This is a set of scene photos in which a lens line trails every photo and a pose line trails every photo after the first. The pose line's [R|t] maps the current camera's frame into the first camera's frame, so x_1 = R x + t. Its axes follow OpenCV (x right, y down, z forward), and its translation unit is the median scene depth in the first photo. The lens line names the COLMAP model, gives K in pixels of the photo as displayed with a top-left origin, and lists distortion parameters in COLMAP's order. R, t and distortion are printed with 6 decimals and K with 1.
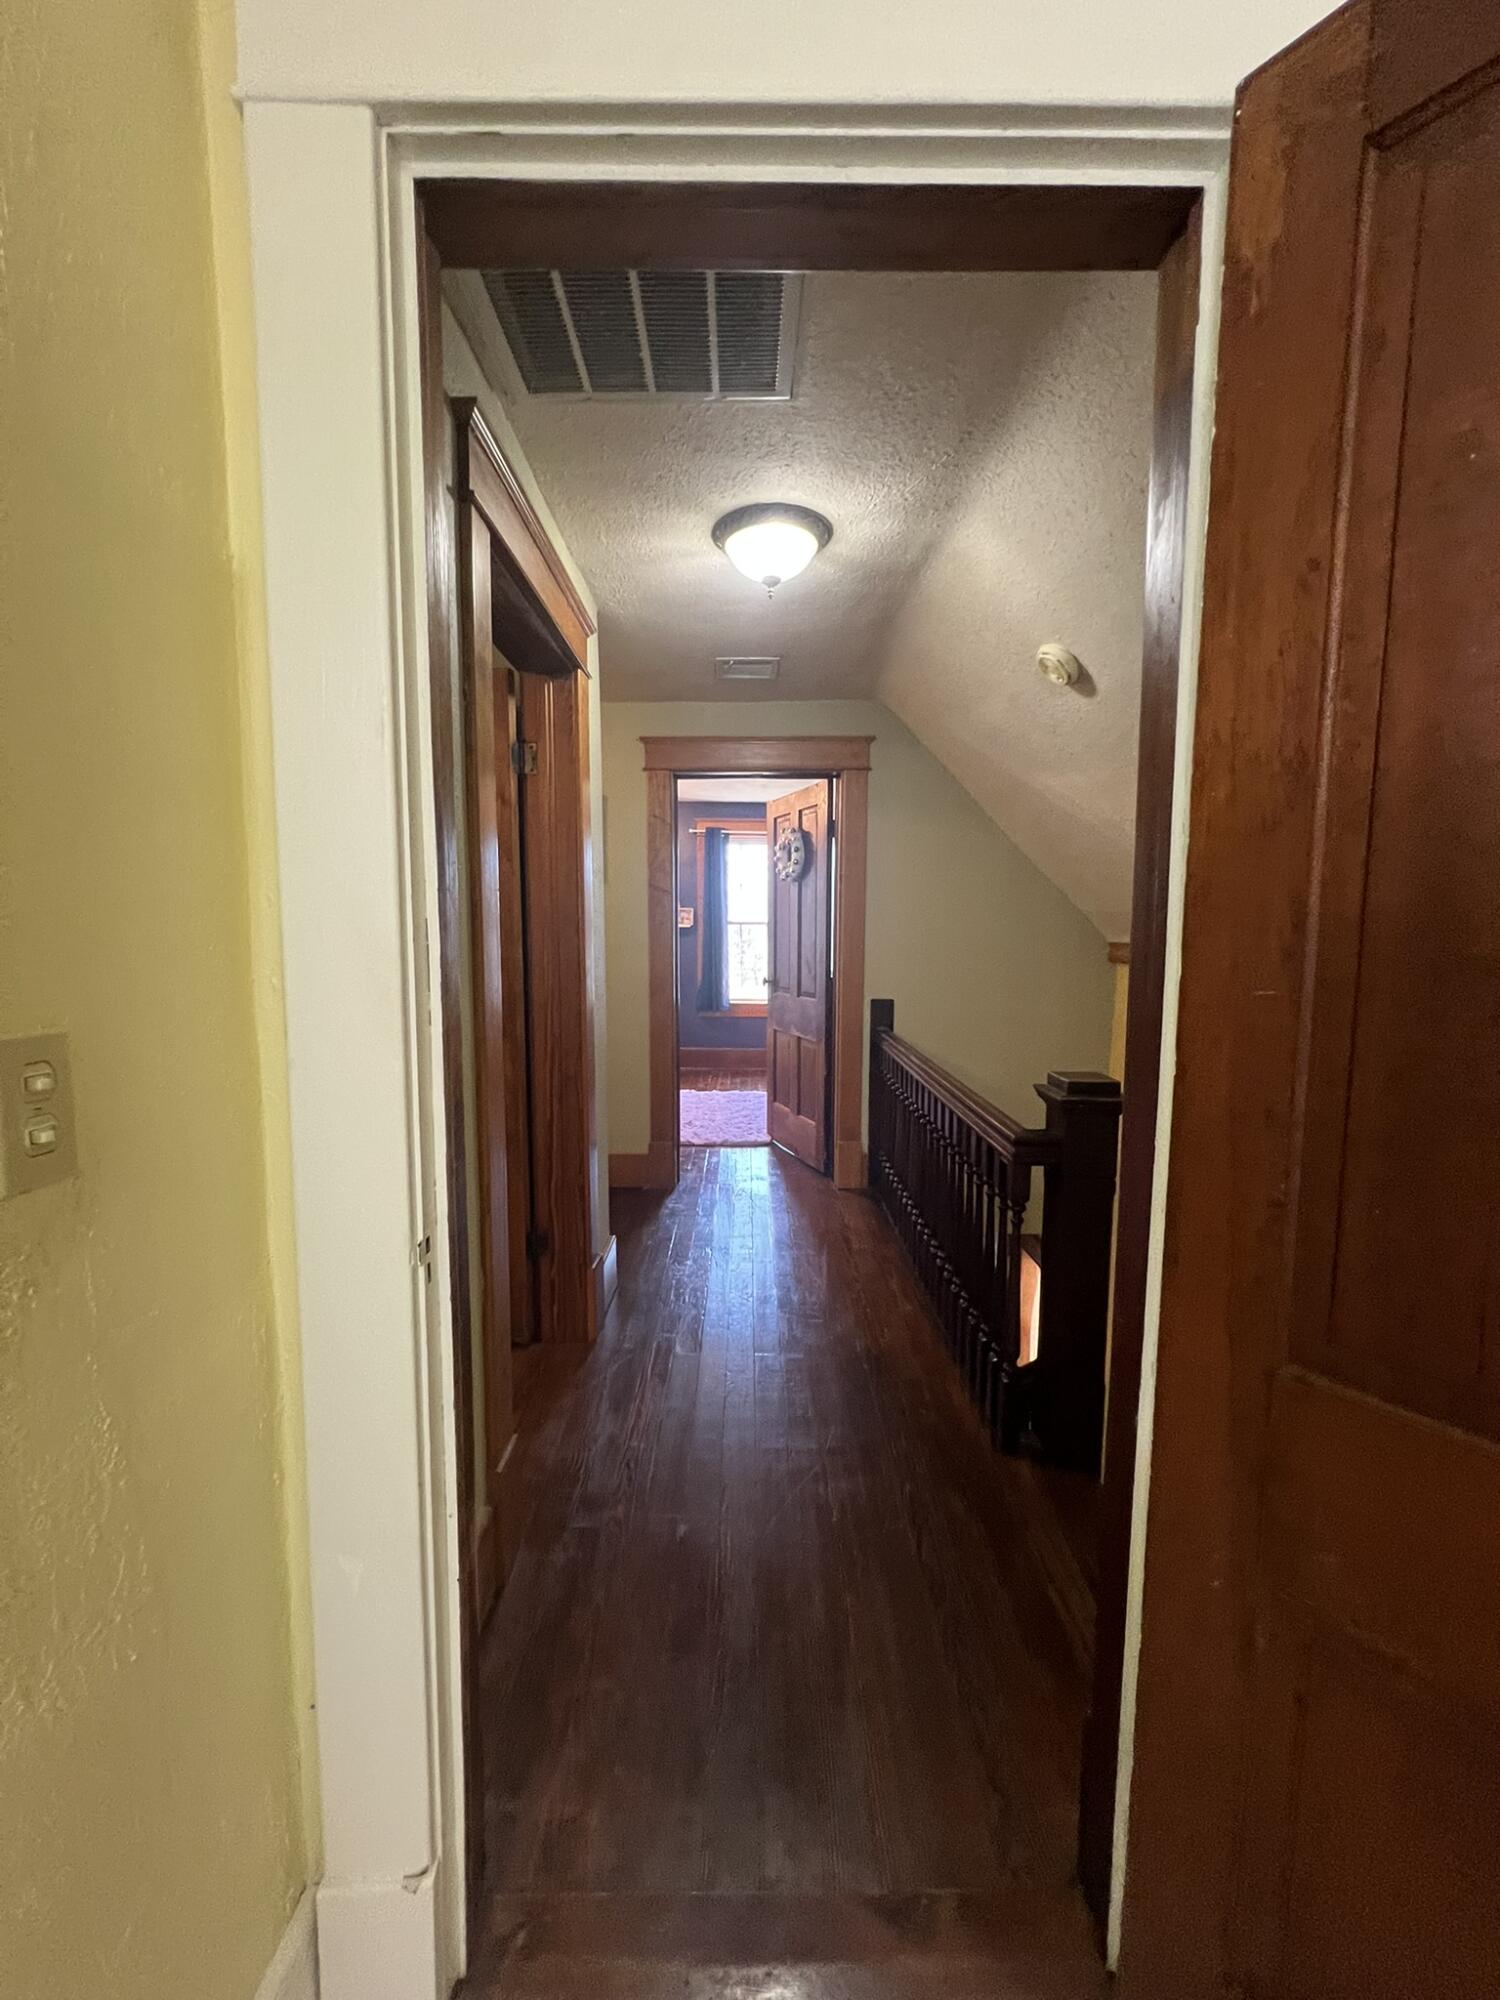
lens RADIAL K [[801.8, 0, 752.3], [0, 801.8, 998.8], [0, 0, 1]] dist [-0.005748, 0.001803]
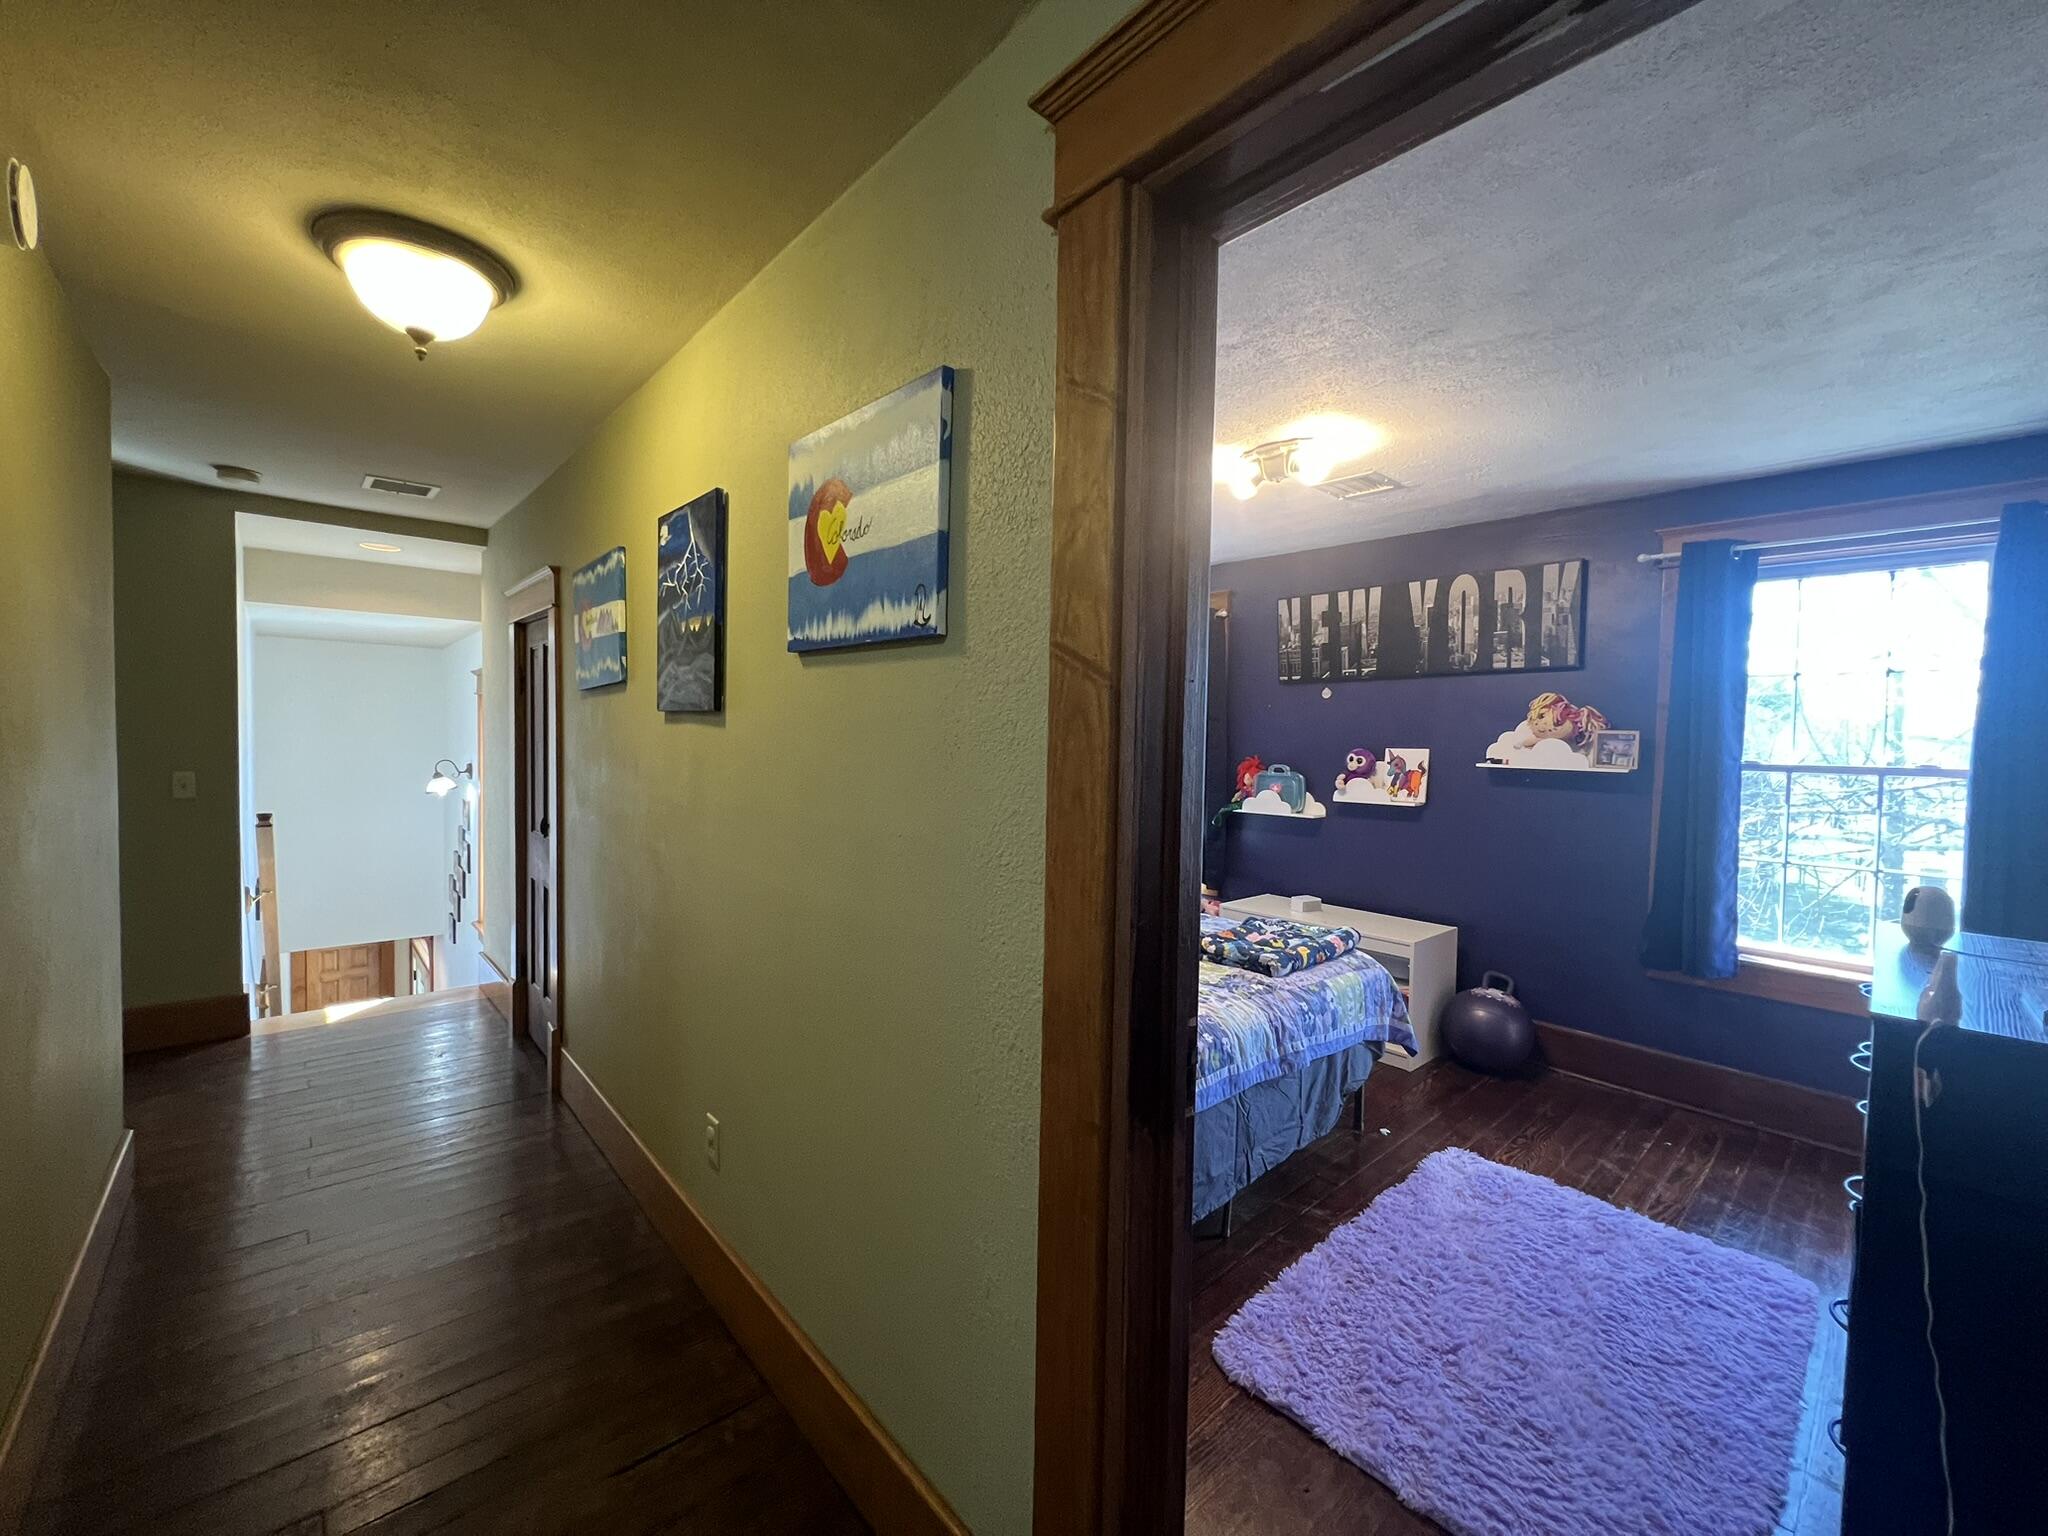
lens RADIAL K [[821.0, 0, 1026.6], [0, 821.0, 768.4], [0, 0, 1]] dist [-0.005748, 0.001803]
pose [[0.664526, 0.039779, -0.746206, 0.039170], [-0.086843, 0.995927, -0.024246, -0.052063], [0.742202, 0.080915, 0.665274, 0.449732]]
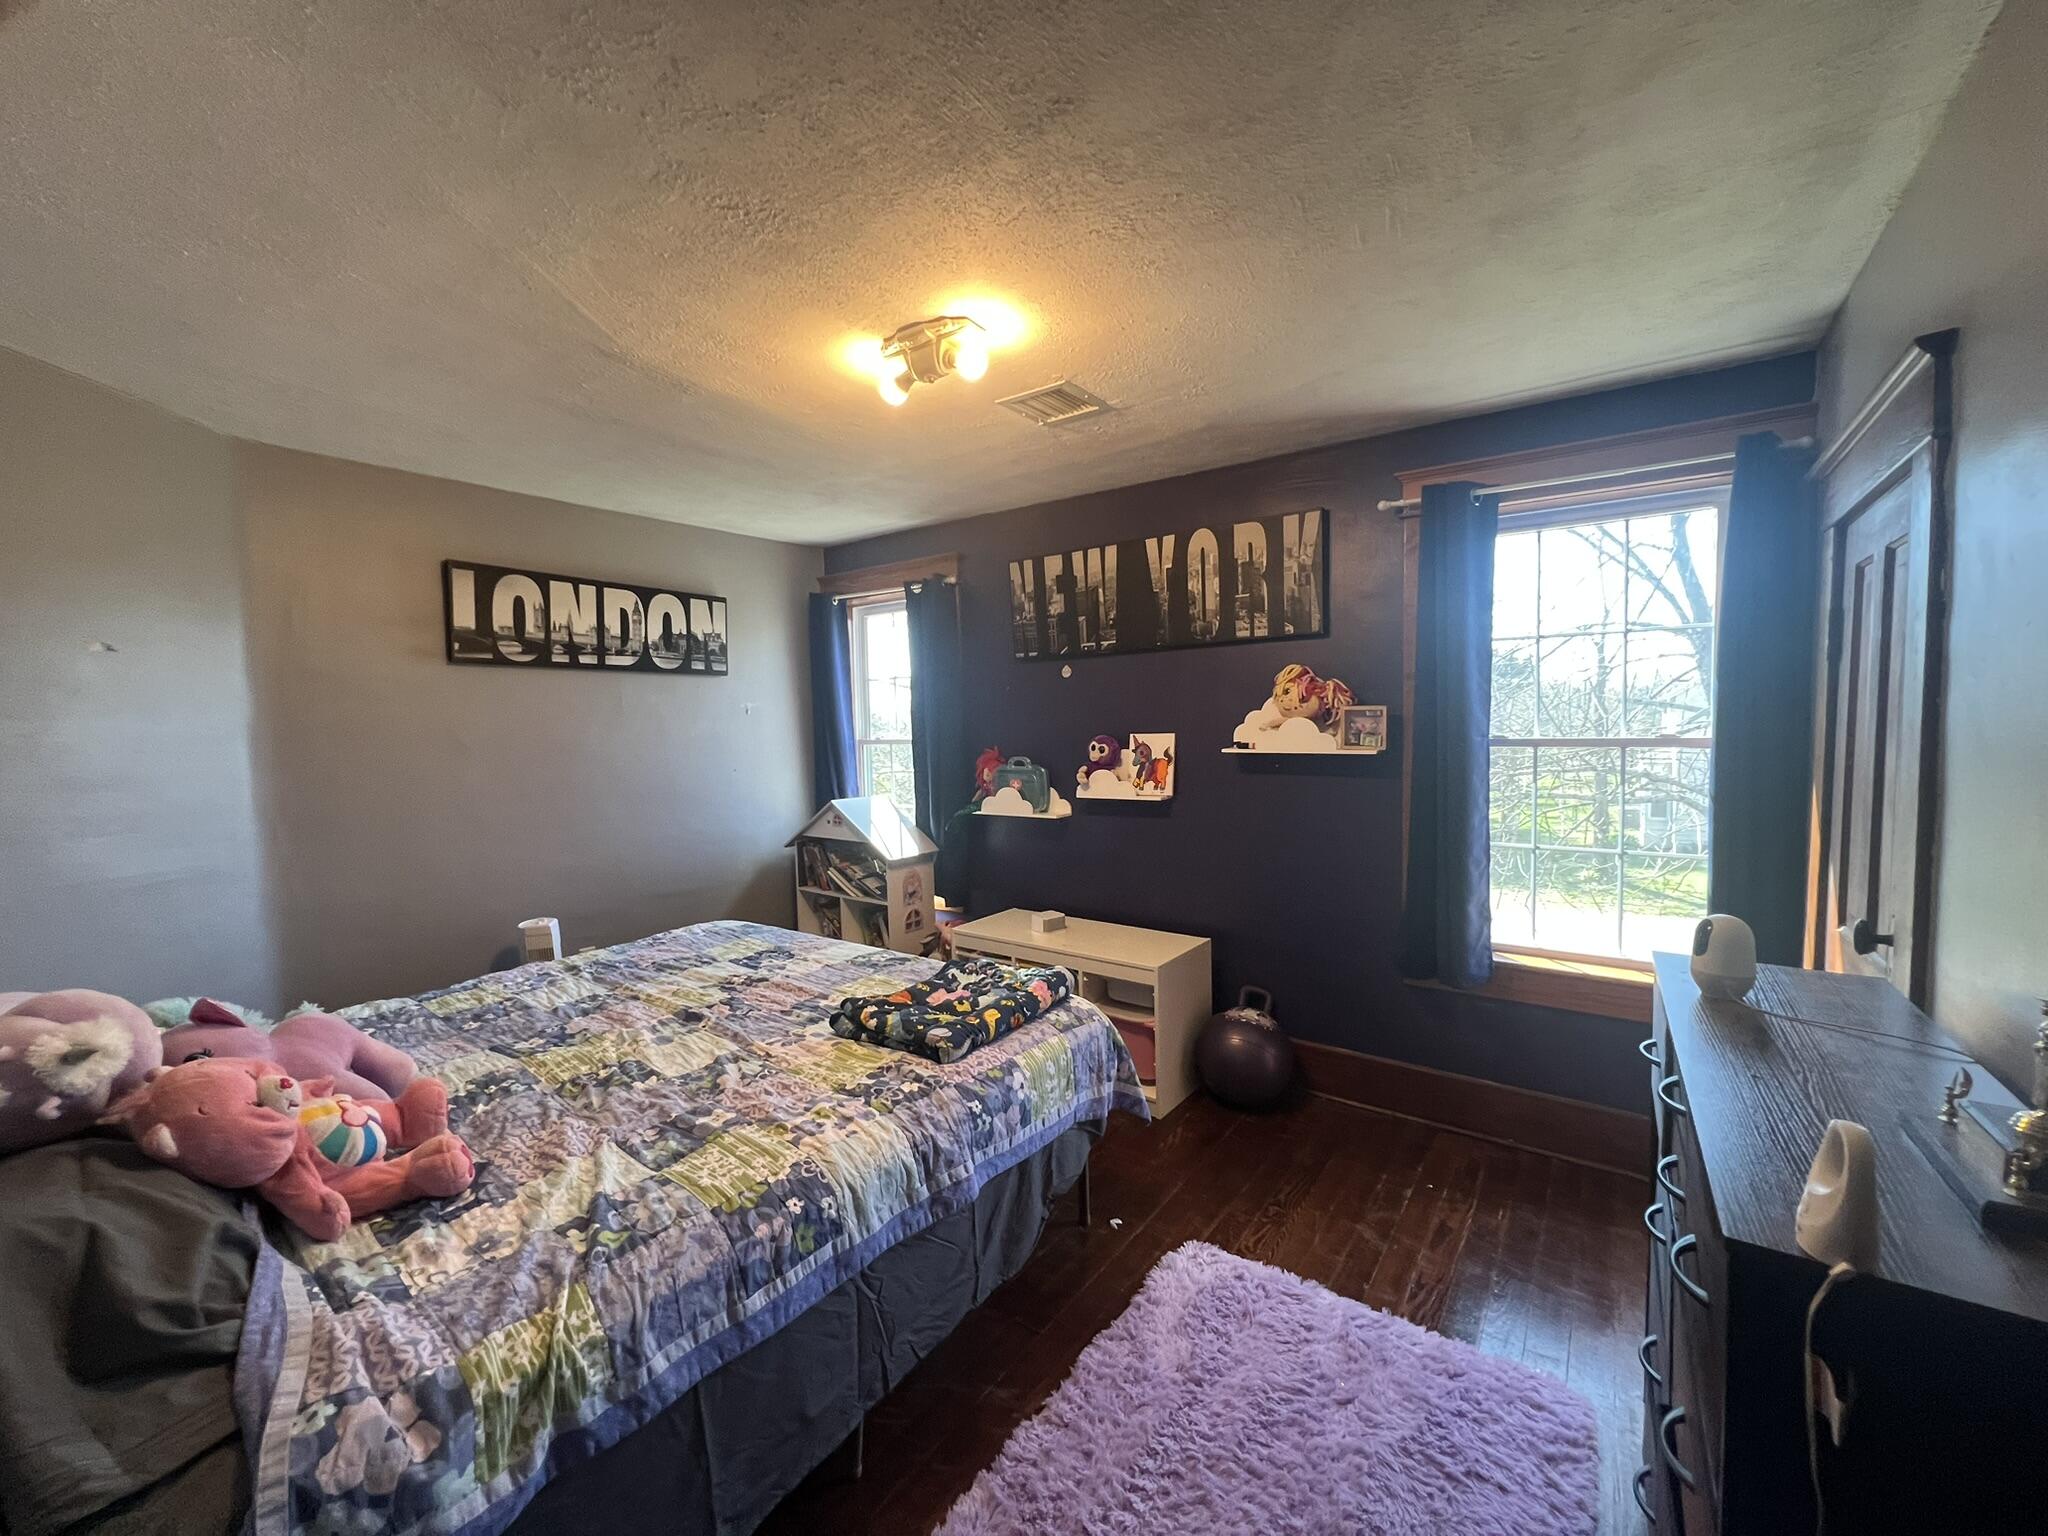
lens RADIAL K [[821.0, 0, 1029.4], [0, 821.0, 769.7], [0, 0, 1]] dist [-0.005748, 0.001803]
pose [[0.806708, 0.017855, -0.590681, 0.020502], [-0.035221, 0.999219, -0.017899, -0.069314], [0.589900, 0.035244, 0.806707, 0.583311]]
